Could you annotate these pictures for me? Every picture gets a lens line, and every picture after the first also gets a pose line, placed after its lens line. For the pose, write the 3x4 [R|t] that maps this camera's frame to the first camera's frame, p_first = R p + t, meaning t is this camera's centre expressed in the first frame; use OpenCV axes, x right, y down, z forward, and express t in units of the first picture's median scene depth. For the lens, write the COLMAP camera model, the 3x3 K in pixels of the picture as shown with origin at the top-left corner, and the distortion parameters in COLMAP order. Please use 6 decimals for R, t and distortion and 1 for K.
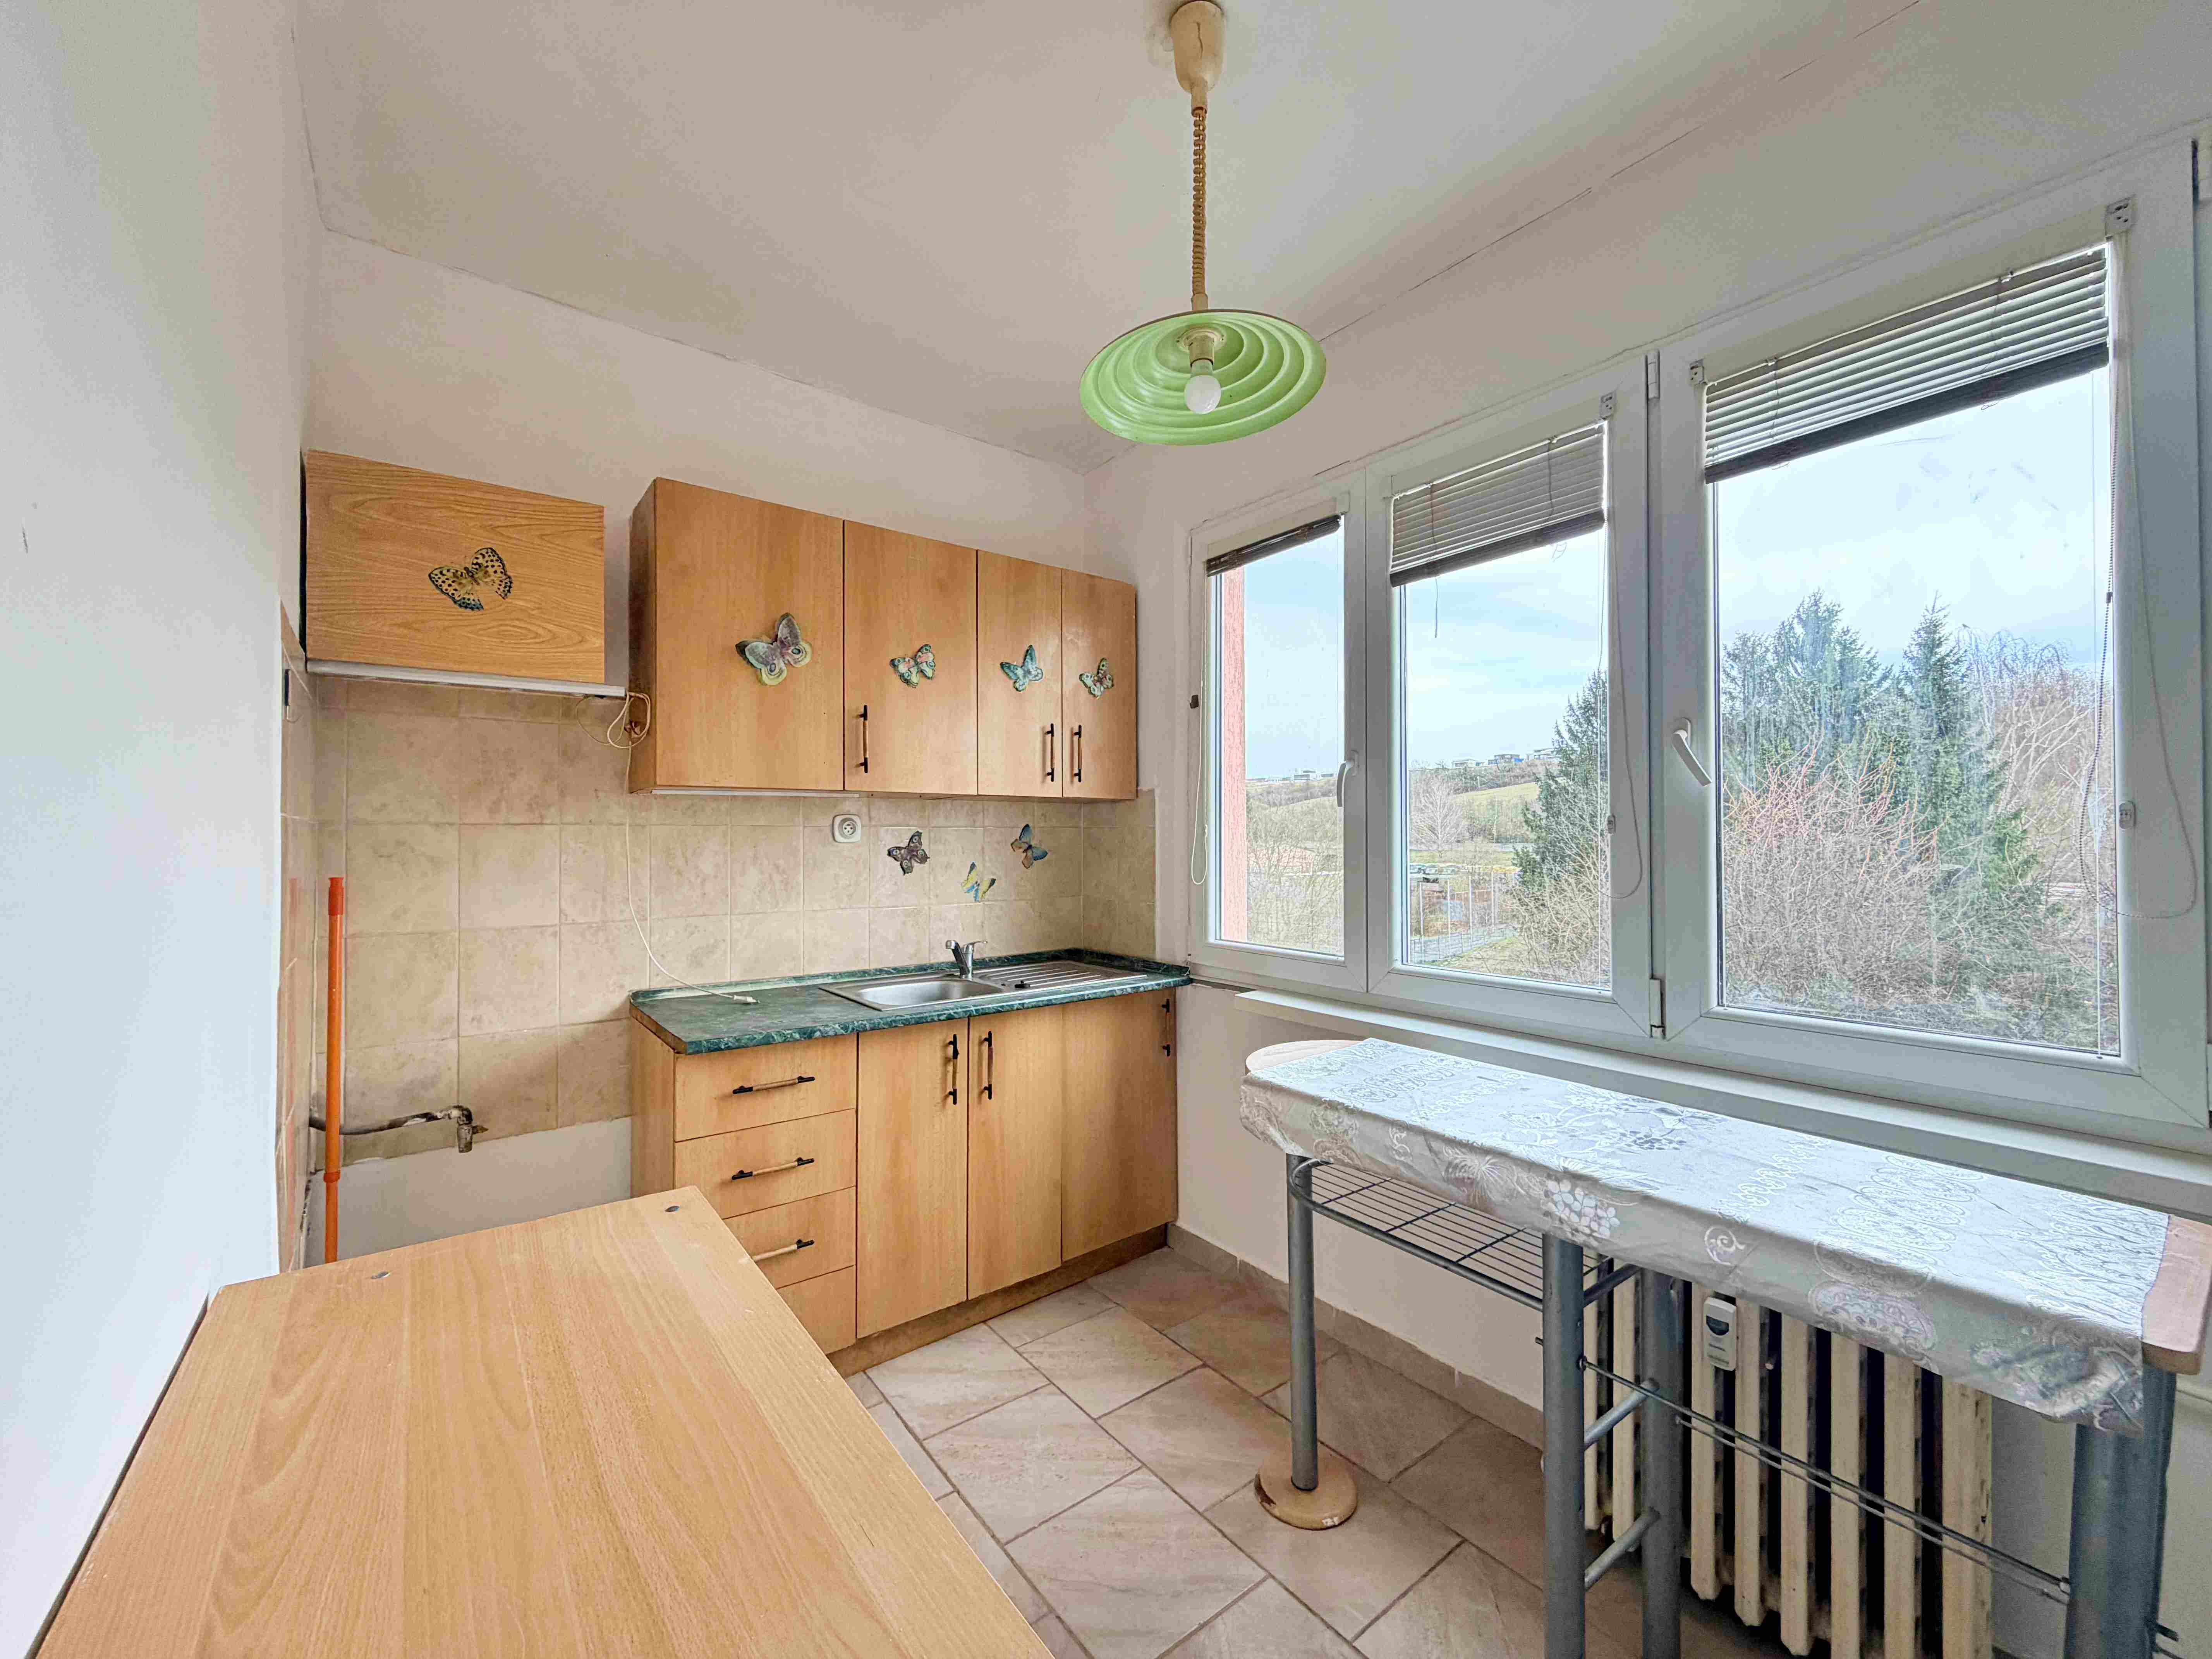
lens RADIAL K [[883.3, 0, 1106.0], [0, 883.3, 829.5], [0, 0, 1]] dist [0.001016, -0.000278]
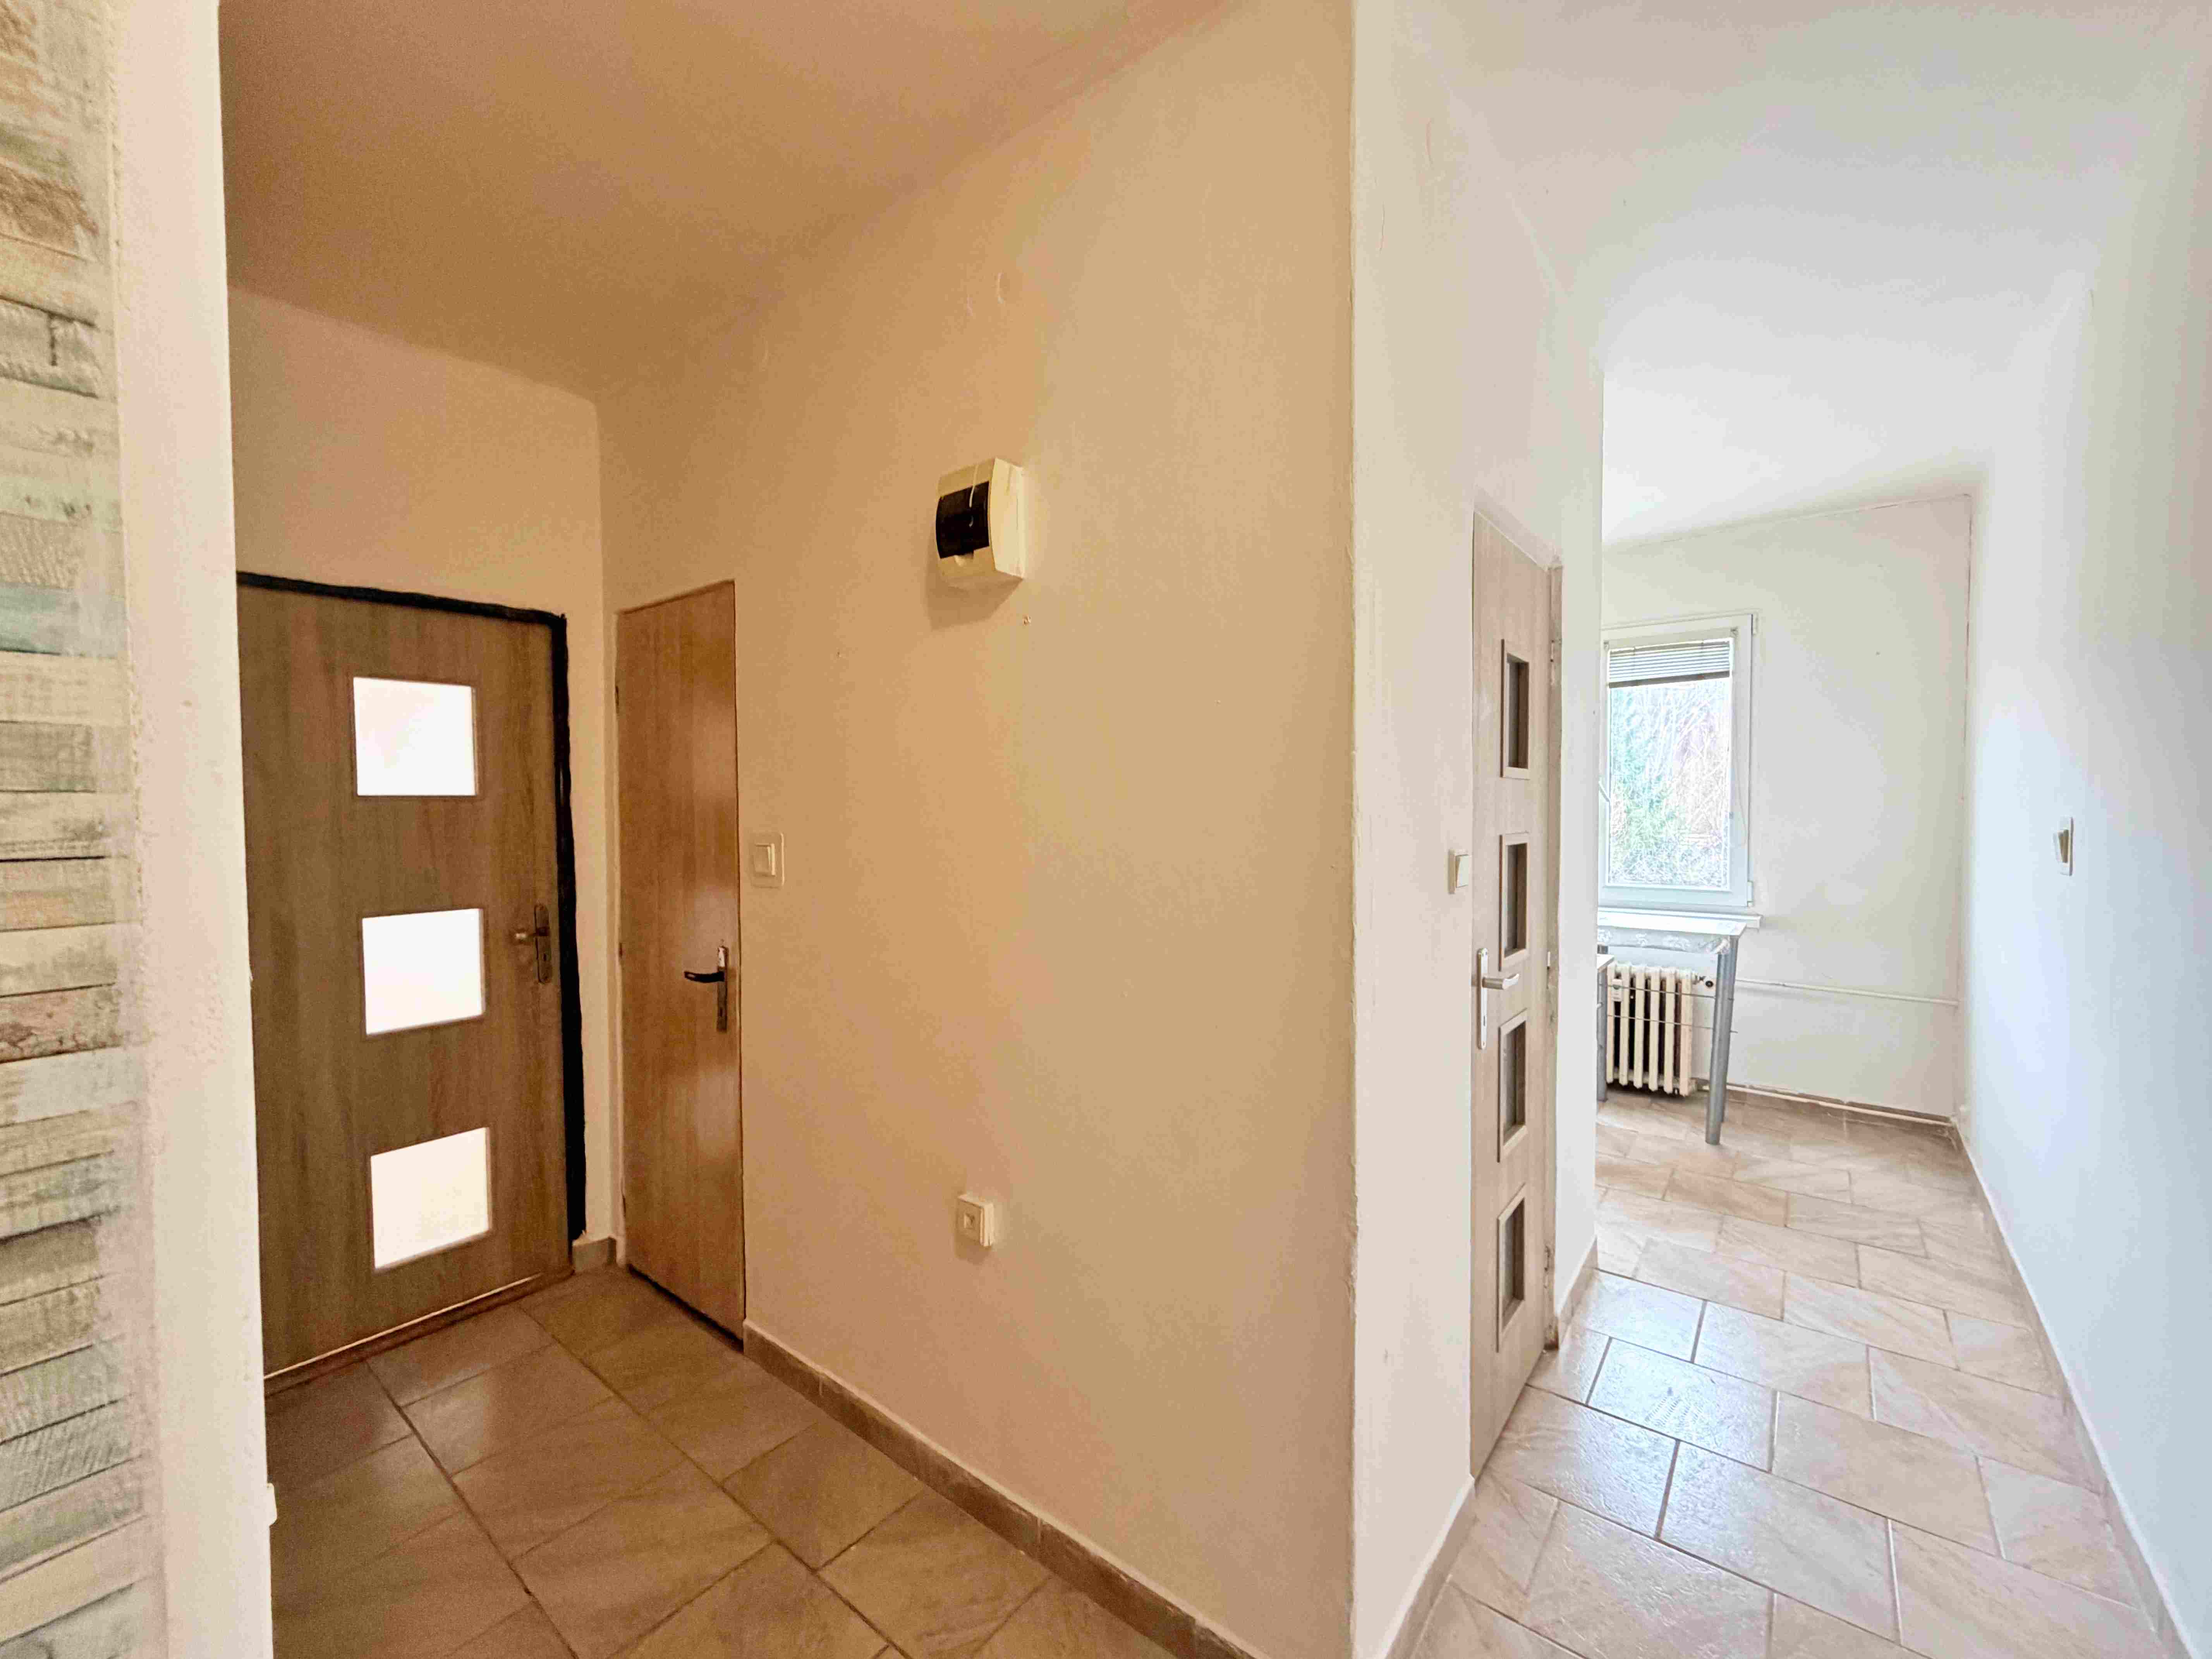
lens RADIAL K [[900.1, 0, 1099.7], [0, 900.1, 826.6], [0, 0, 1]] dist [-0.000398, 0.000129]
pose [[0.970169, -0.011180, 0.242170, -0.722677], [0.001735, 0.999231, 0.039183, -0.041865], [-0.242422, -0.037594, 0.969442, -0.627223]]
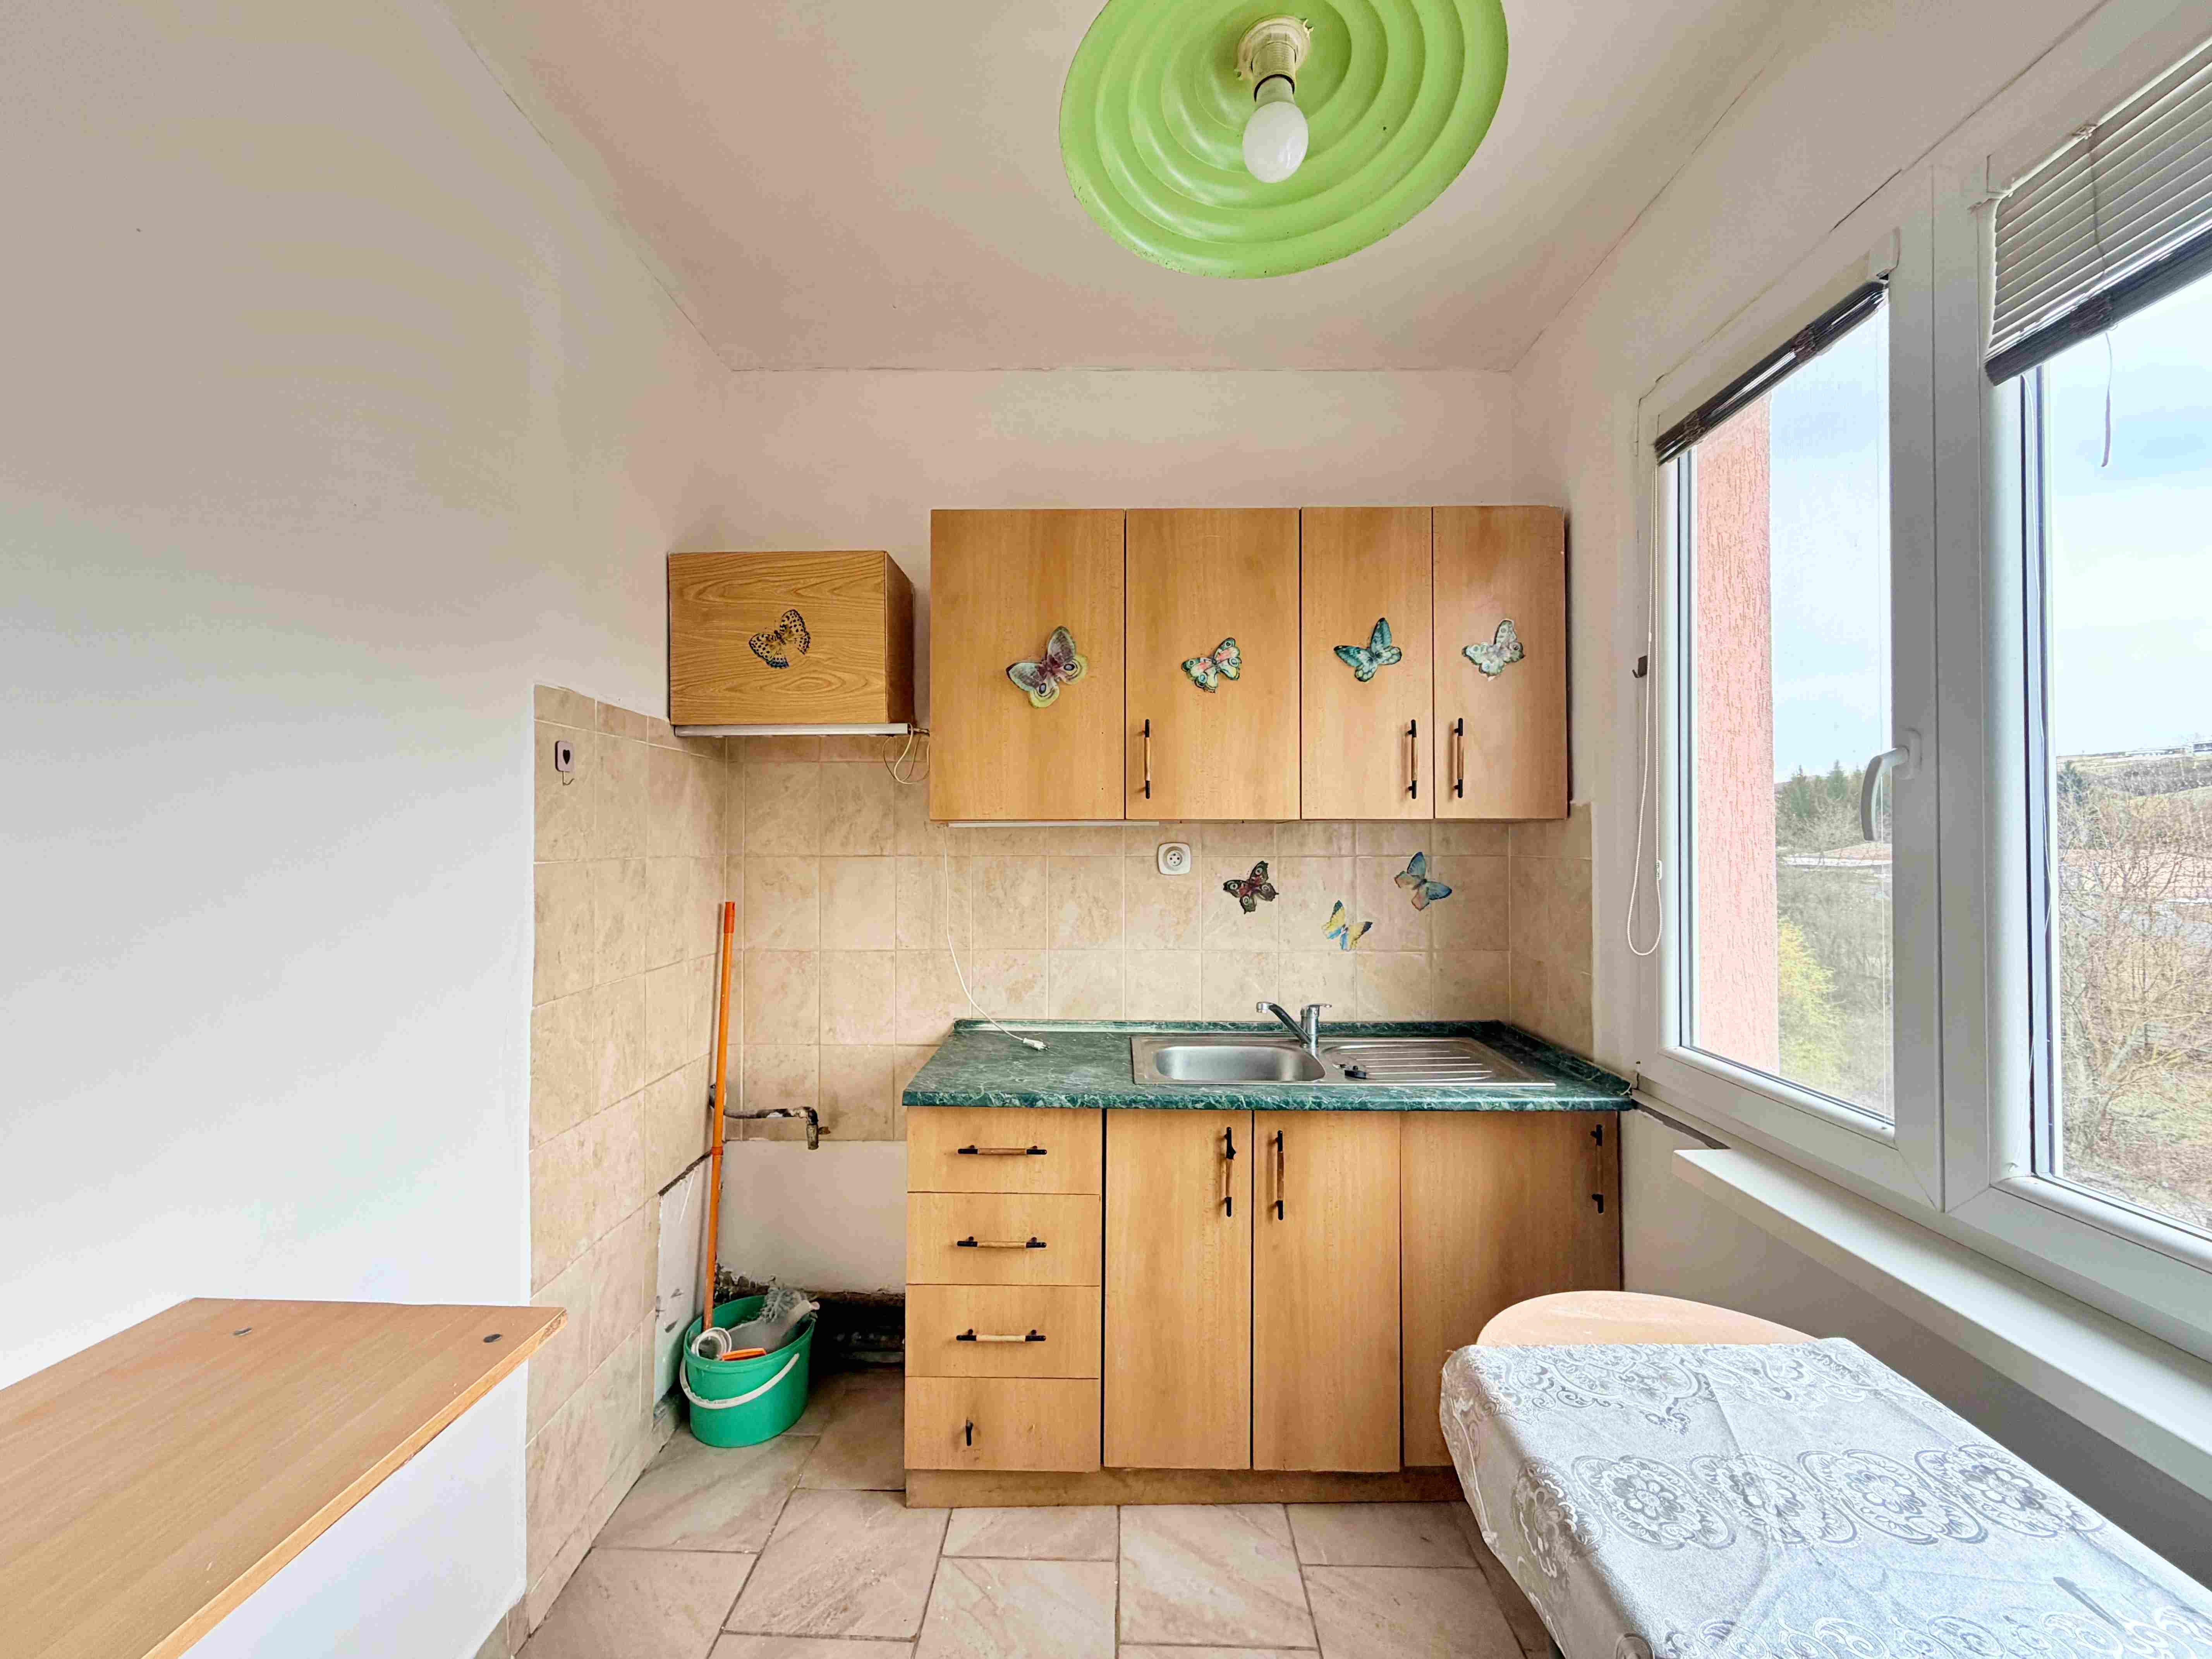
lens RADIAL K [[887.7, 0, 1102.4], [0, 887.7, 827.9], [0, 0, 1]] dist [-0.000395, -0.000061]
pose [[0.777566, -0.006466, -0.628769, 0.235232], [0.003338, 0.999975, -0.006156, -0.030315], [0.628793, 0.002688, 0.777568, 0.302584]]
